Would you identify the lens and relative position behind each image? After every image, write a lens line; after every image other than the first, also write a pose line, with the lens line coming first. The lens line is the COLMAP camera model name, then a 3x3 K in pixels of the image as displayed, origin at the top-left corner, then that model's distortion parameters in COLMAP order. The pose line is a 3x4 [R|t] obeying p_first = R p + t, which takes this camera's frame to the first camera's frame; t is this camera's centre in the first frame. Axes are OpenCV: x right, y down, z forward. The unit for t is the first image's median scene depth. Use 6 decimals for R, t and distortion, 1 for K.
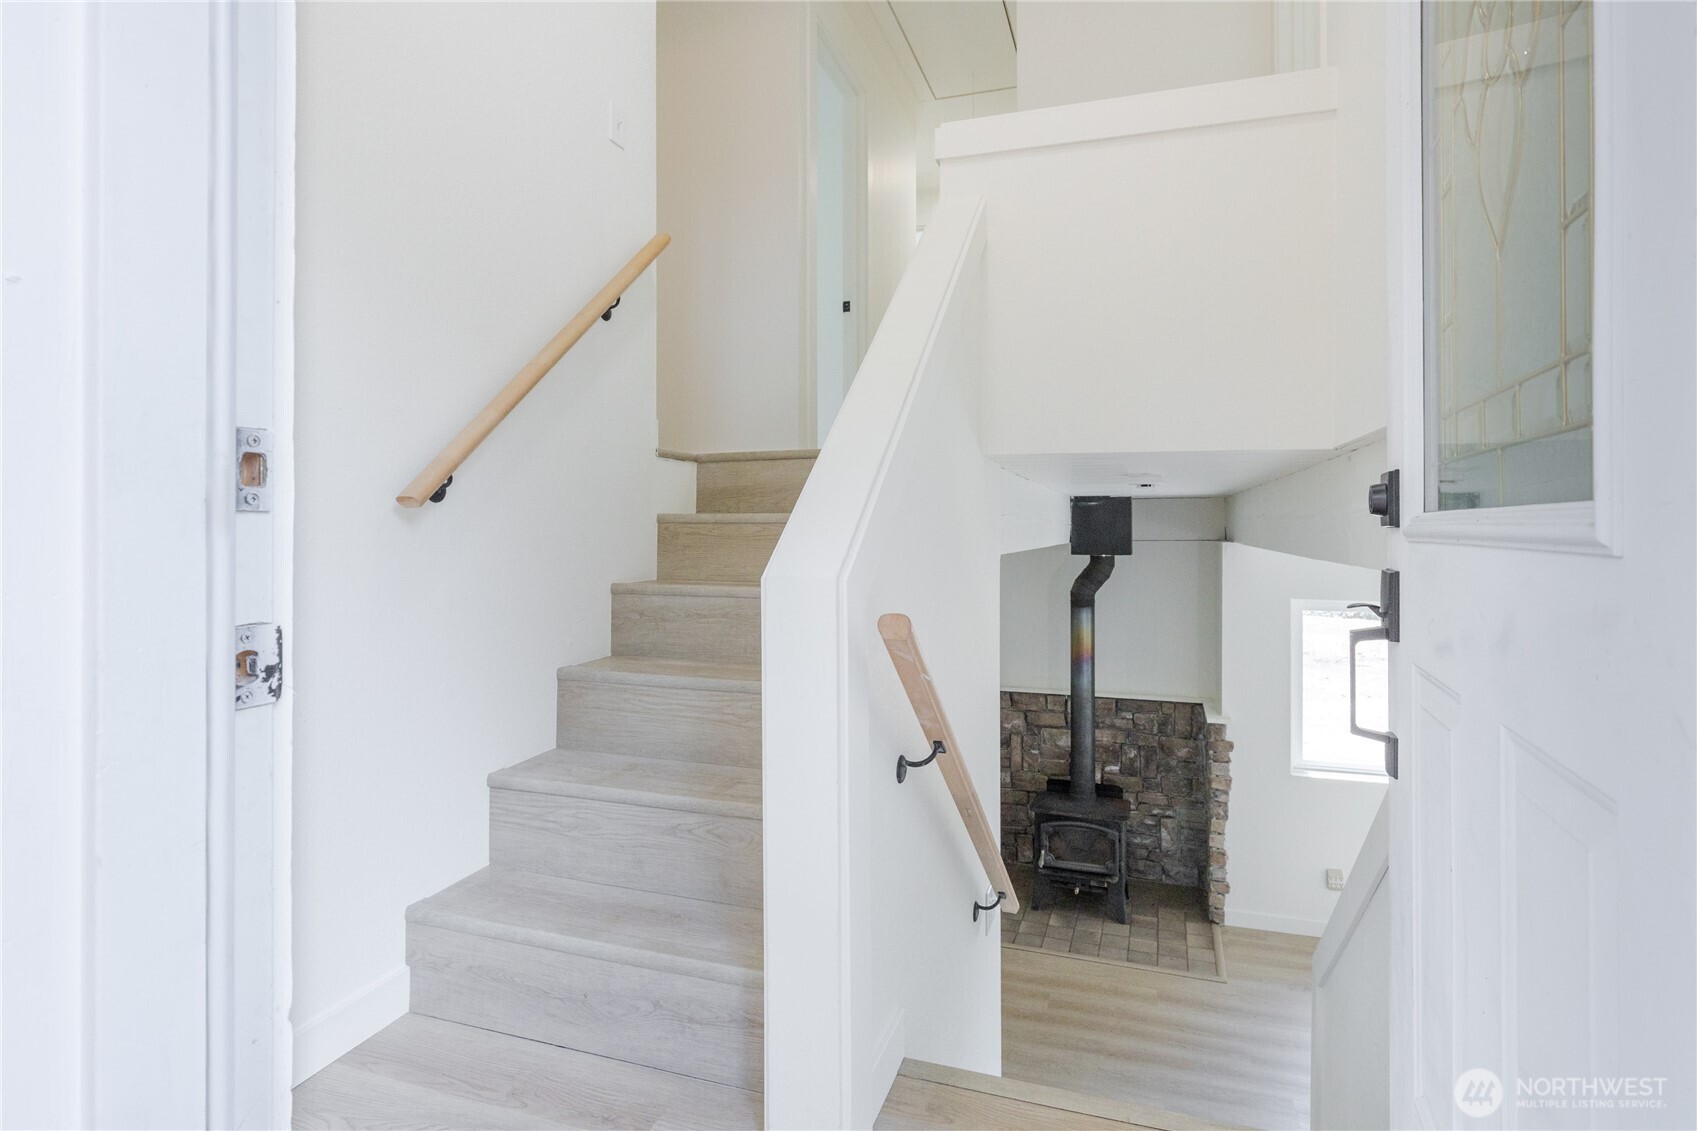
lens RADIAL K [[844.9, 0, 827.9], [0, 844.9, 522.9], [0, 0, 1]] dist [-0.009849, -0.000010]
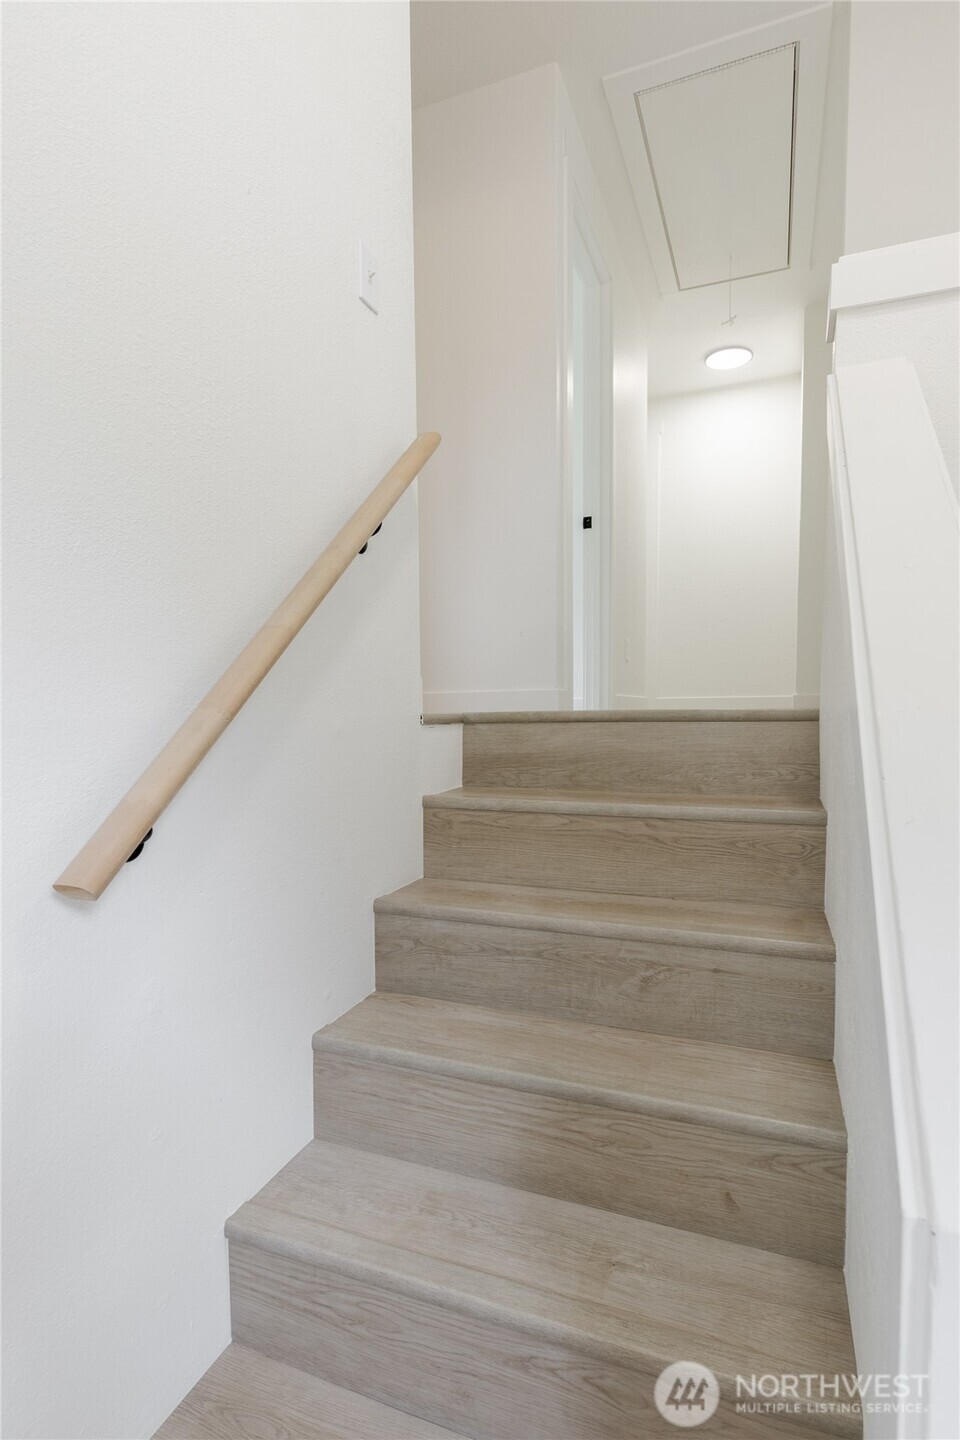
lens RADIAL K [[717.0, 0, 485.1], [0, 717.0, 720.7], [0, 0, 1]] dist [-0.009849, -0.000010]
pose [[0.999510, -0.030148, -0.008447, -0.150090], [0.030304, 0.999359, 0.019041, -0.101623], [0.007868, -0.019288, 0.999783, 0.368582]]
